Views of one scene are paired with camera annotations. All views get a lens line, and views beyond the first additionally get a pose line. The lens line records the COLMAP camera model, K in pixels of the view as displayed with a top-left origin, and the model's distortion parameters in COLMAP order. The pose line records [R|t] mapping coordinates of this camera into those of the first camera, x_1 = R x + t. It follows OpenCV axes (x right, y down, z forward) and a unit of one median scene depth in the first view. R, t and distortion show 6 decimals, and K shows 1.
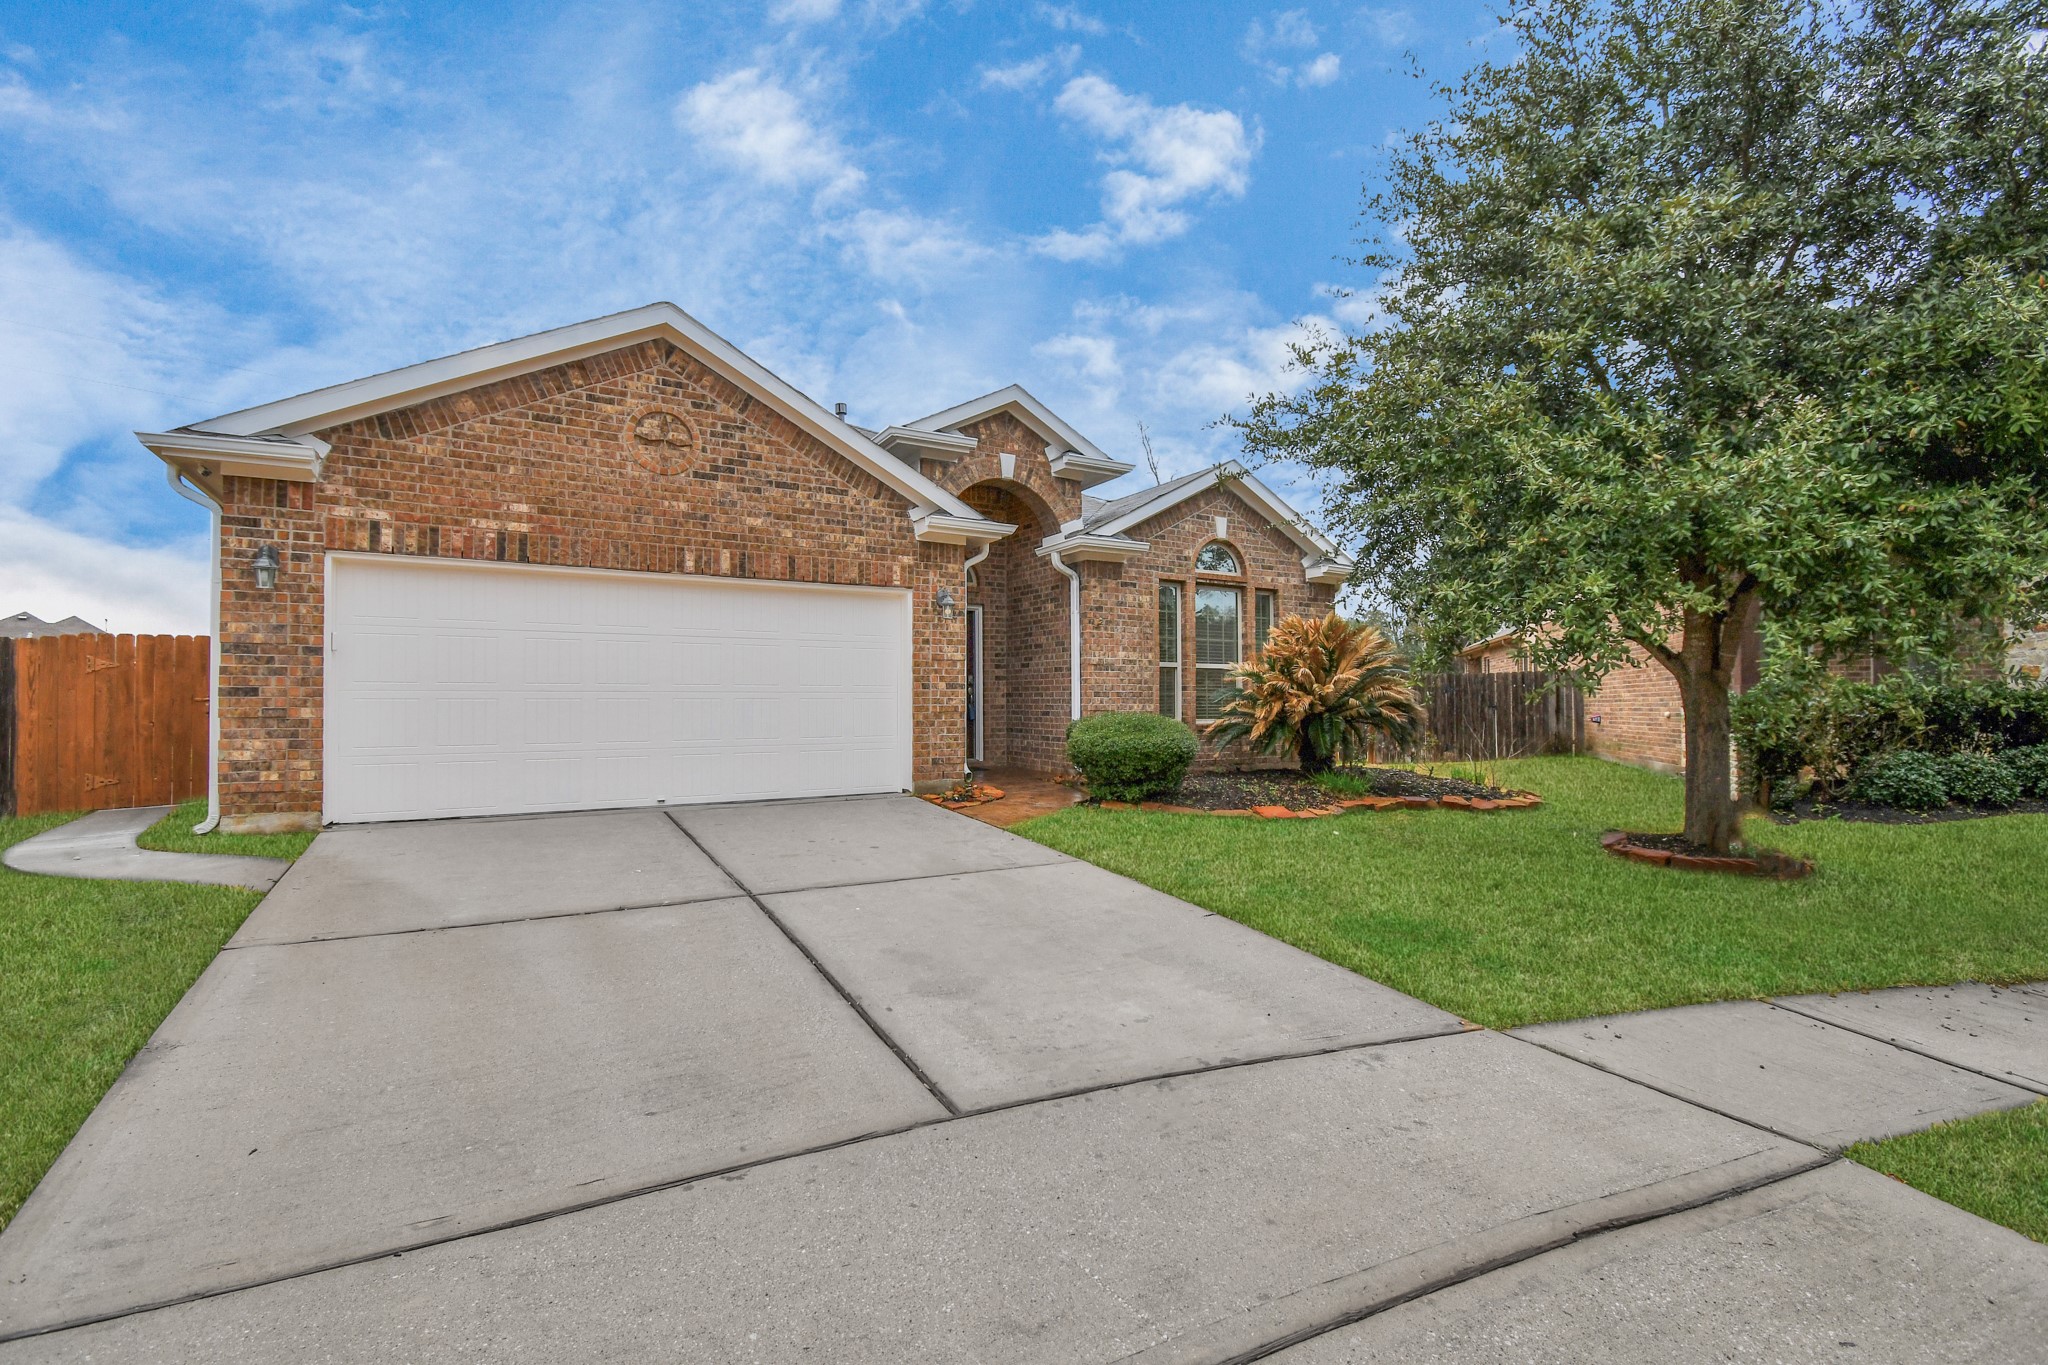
lens RADIAL K [[924.9, 0, 1024.0], [0, 924.9, 682.5], [0, 0, 1]] dist [0.002135, -0.019677]
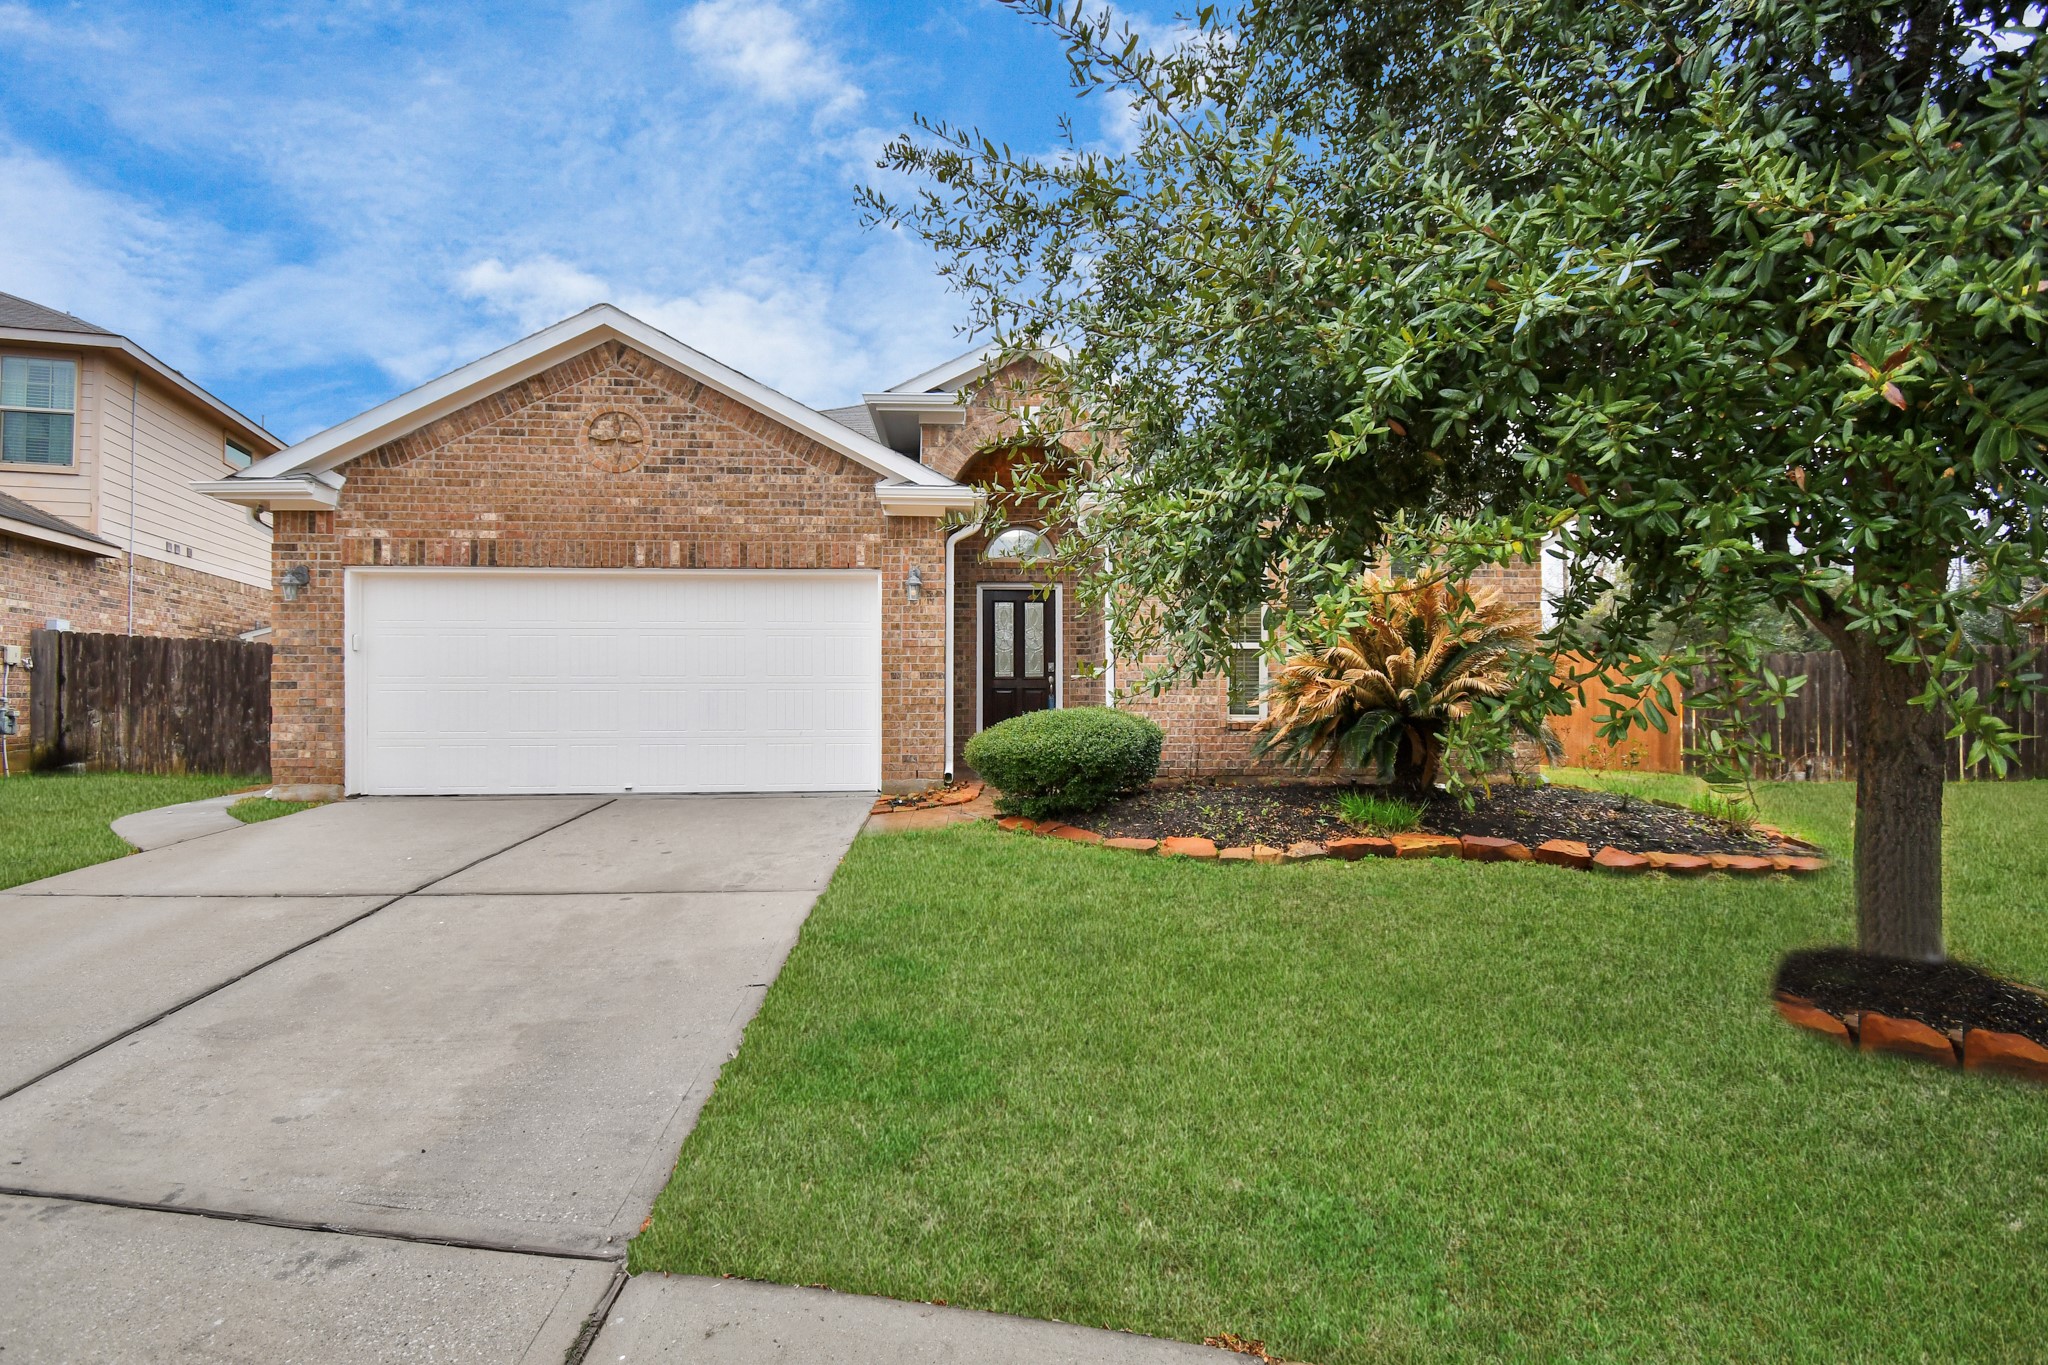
lens RADIAL K [[924.9, 0, 1024.0], [0, 924.9, 682.5], [0, 0, 1]] dist [0.002135, -0.019677]
pose [[0.887935, -0.000920, -0.459969, 0.481134], [0.009230, 0.999832, 0.015817, -0.003158], [0.459877, -0.018290, 0.887794, 0.286699]]
